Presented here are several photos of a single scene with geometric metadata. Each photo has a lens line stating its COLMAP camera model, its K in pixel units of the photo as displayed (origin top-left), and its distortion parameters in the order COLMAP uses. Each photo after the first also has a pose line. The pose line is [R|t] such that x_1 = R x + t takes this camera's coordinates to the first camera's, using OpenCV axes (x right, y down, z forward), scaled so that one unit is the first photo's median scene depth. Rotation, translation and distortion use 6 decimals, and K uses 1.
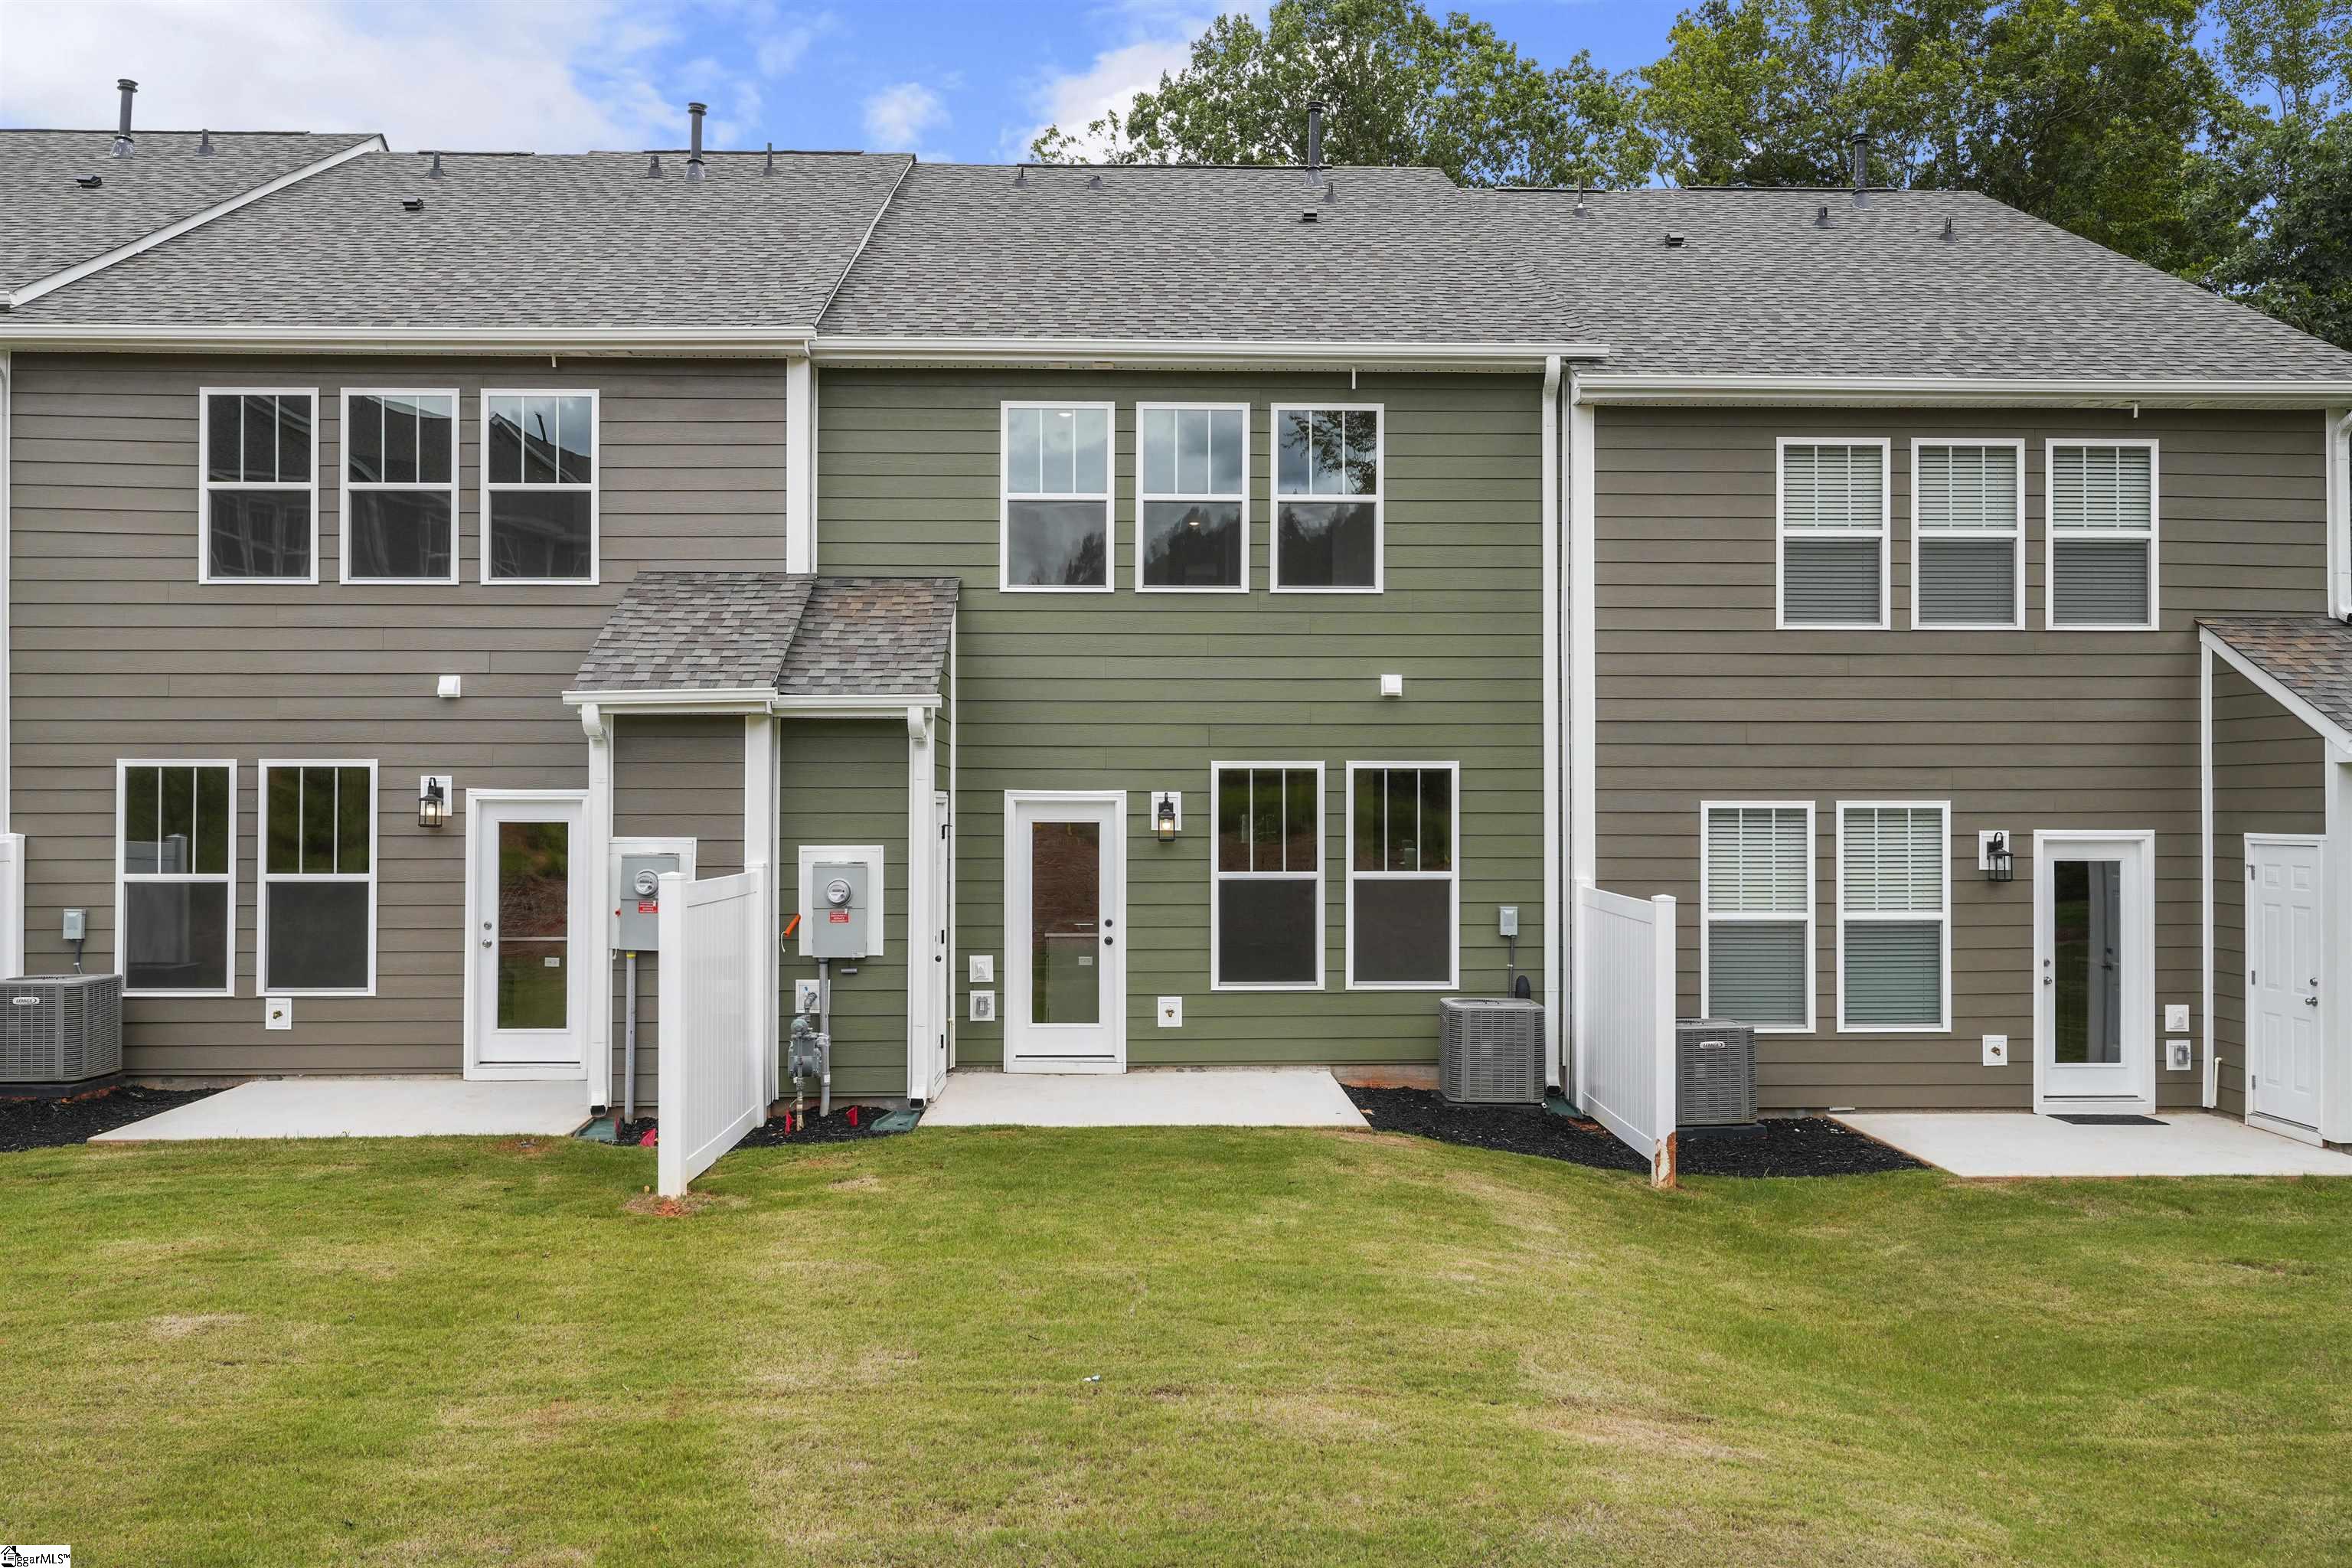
lens RADIAL K [[1968.8, 0, 1174.8], [0, 1968.8, 780.8], [0, 0, 1]] dist [0.006902, -0.005396]
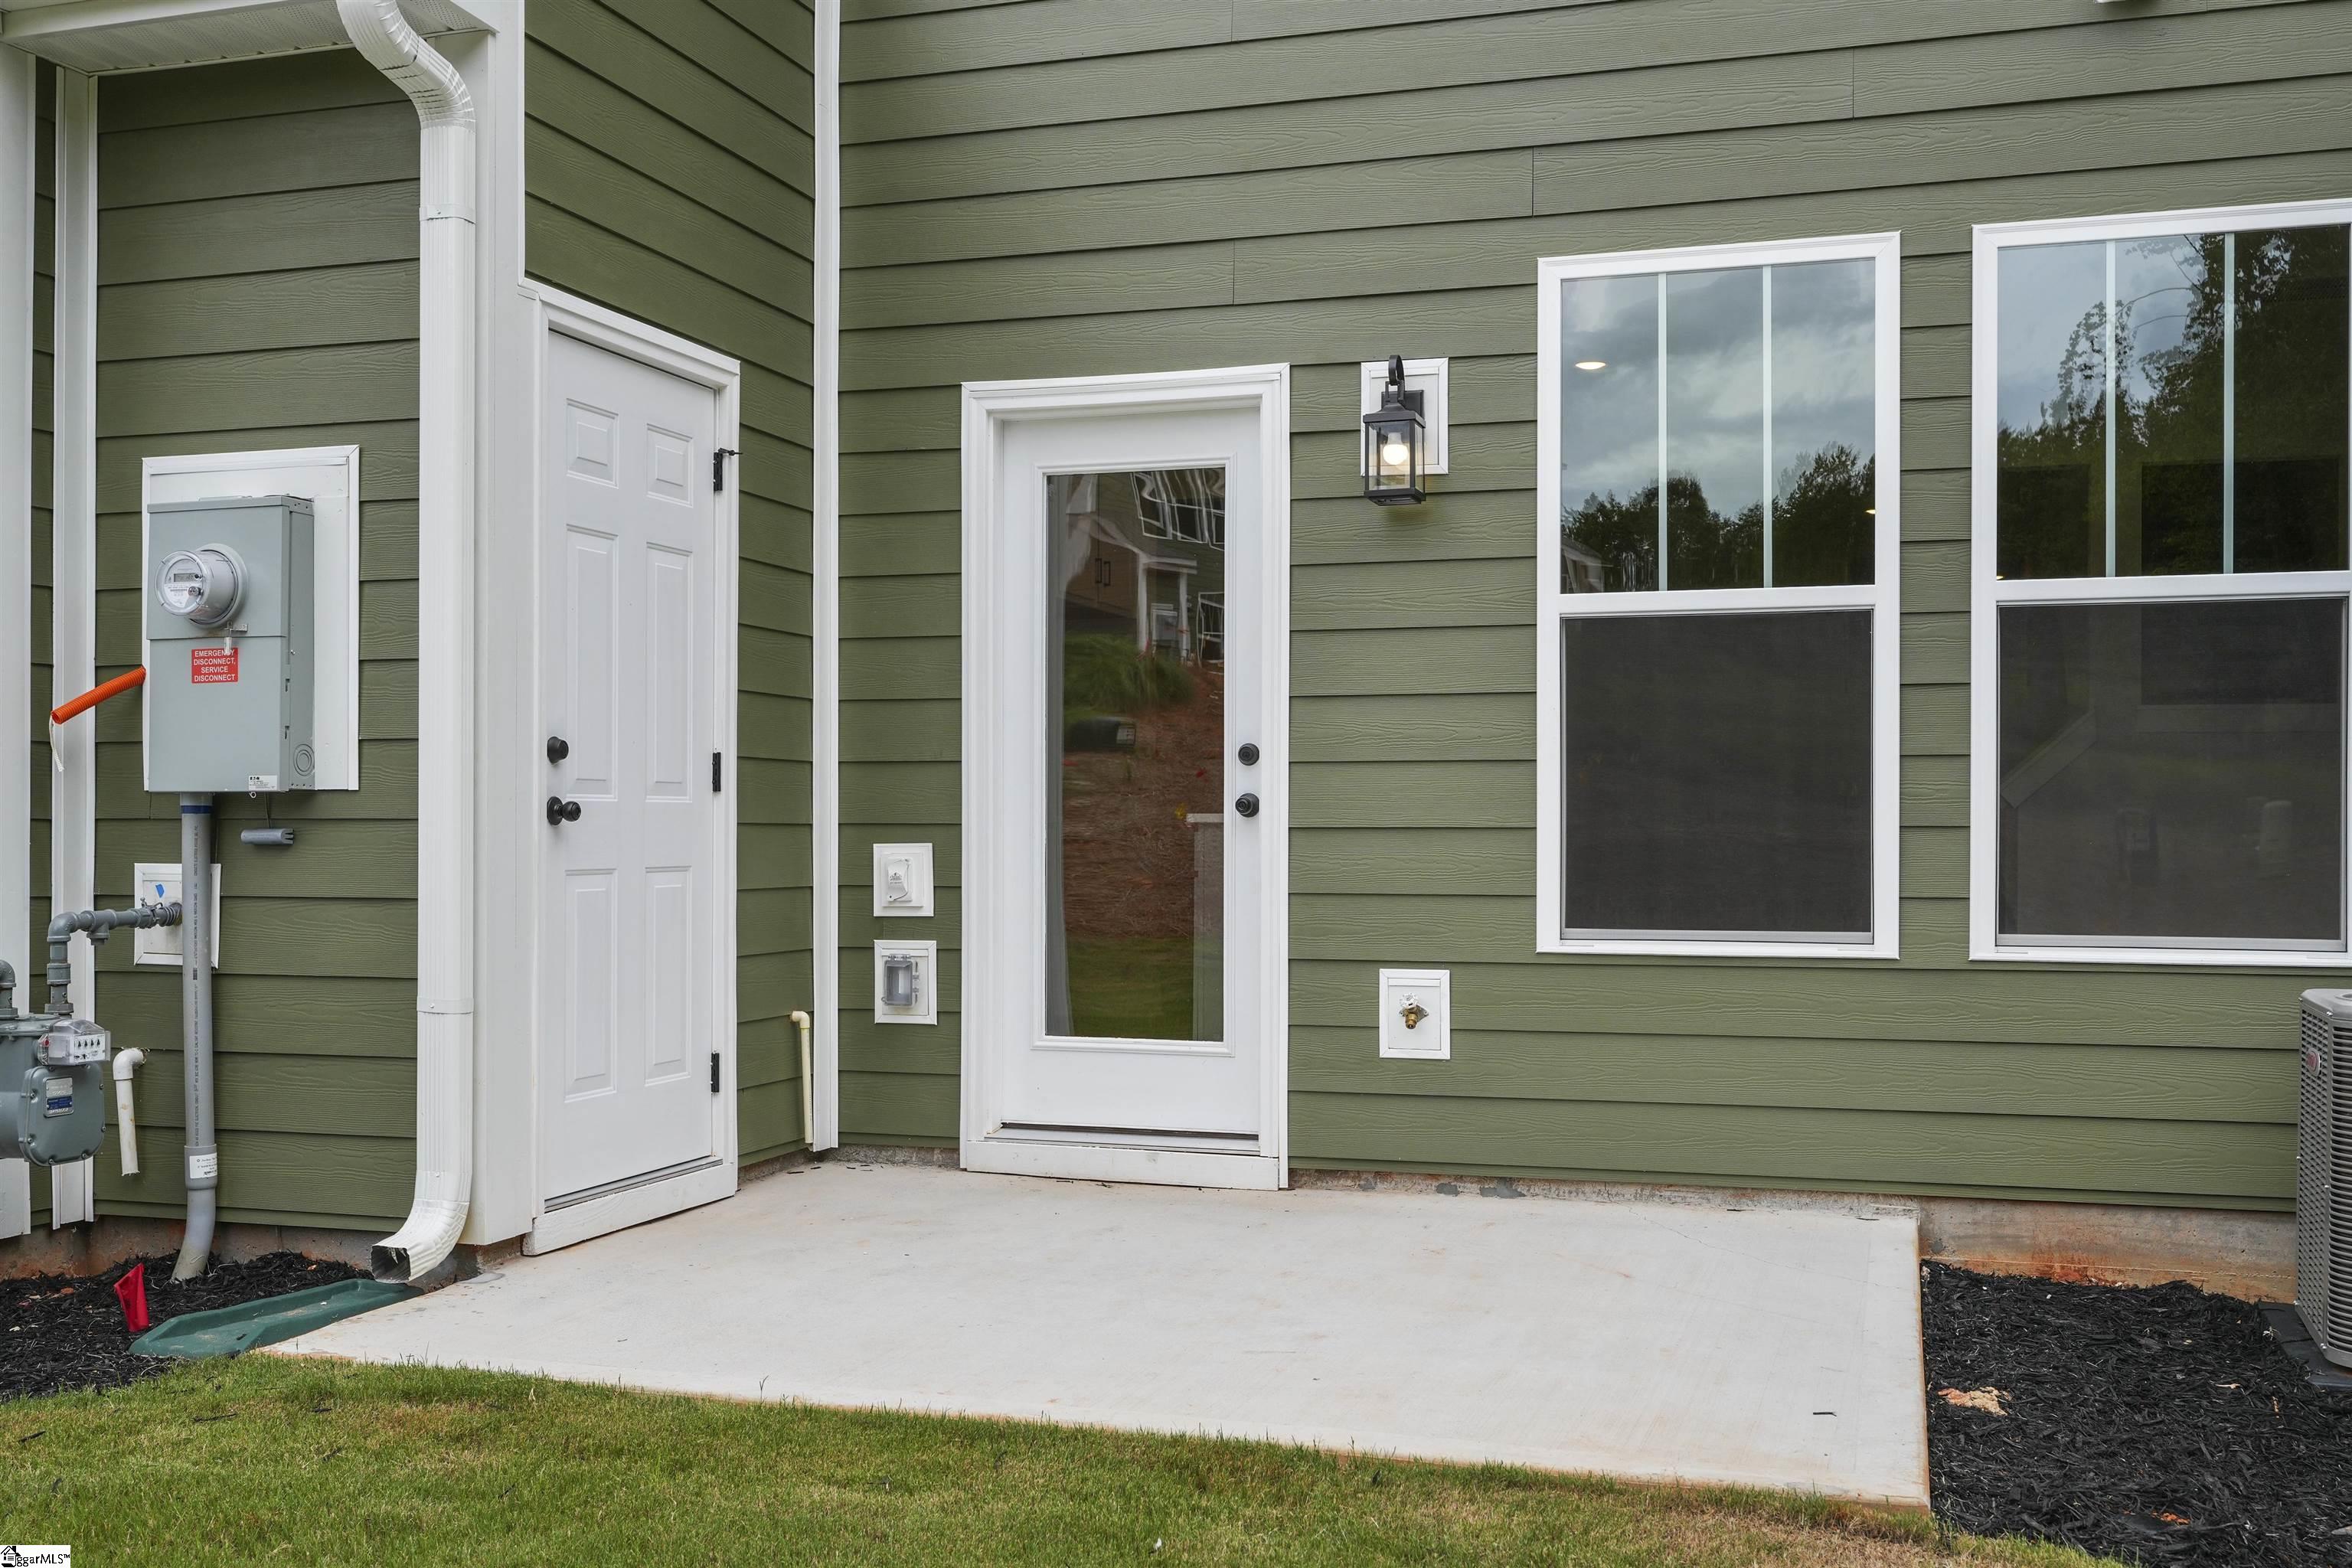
lens RADIAL K [[2306.4, 0, 1177.4], [0, 2306.4, 794.8], [0, 0, 1]] dist [-0.005481, 0.000000]
pose [[0.943456, -0.002777, -0.331486, 0.089833], [0.002236, 0.999995, -0.002015, 0.080793], [0.331490, 0.001160, 0.943458, 0.616518]]
